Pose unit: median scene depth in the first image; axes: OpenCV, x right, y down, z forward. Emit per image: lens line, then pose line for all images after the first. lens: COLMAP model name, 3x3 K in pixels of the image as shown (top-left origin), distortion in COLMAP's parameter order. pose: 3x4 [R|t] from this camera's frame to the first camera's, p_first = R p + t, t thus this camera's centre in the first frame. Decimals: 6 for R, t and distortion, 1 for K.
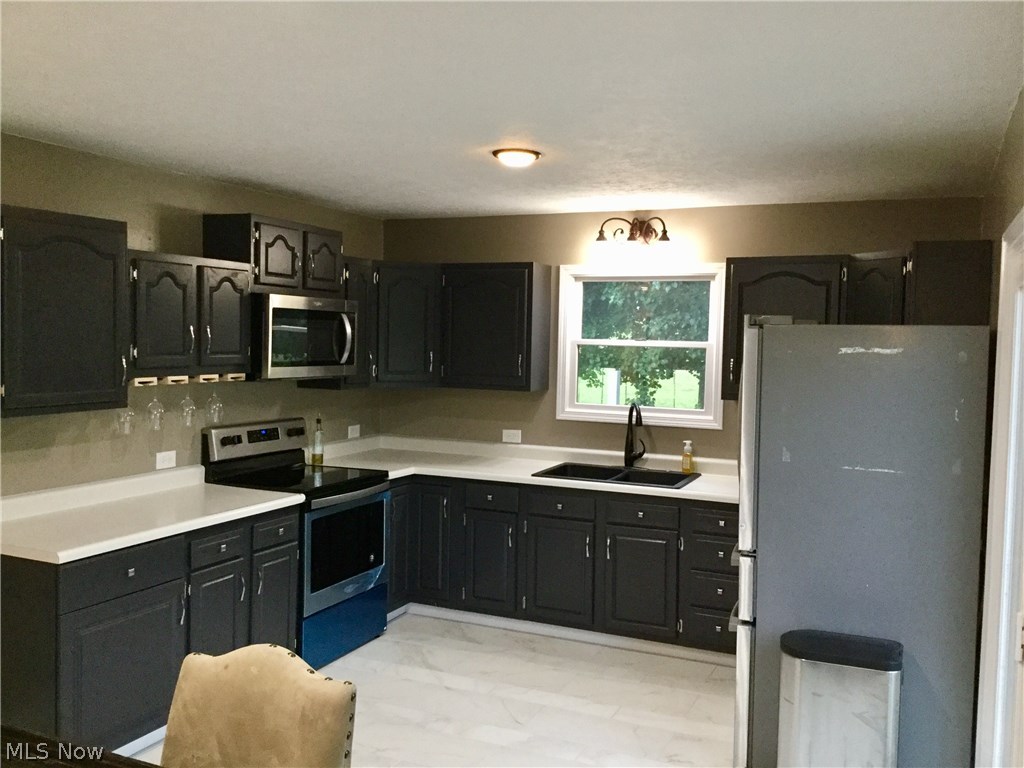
lens RADIAL K [[937.6, 0, 512.0], [0, 937.6, 384.0], [0, 0, 1]] dist [0.120286, -0.190803]
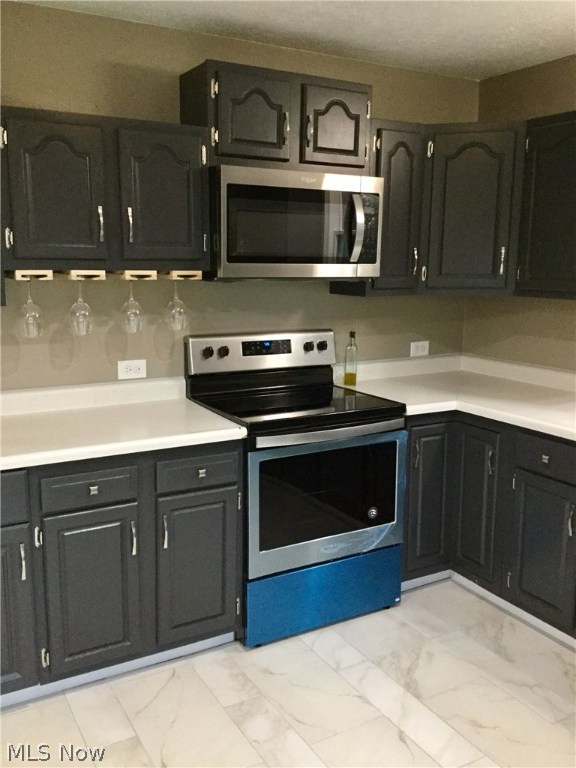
lens RADIAL K [[703.2, 0, 288.0], [0, 703.2, 384.0], [0, 0, 1]] dist [0.120286, -0.190803]
pose [[0.808271, 0.089318, -0.581997, 0.129840], [-0.021350, 0.992224, 0.122624, 0.008535], [0.588423, -0.086687, 0.803893, 0.513285]]
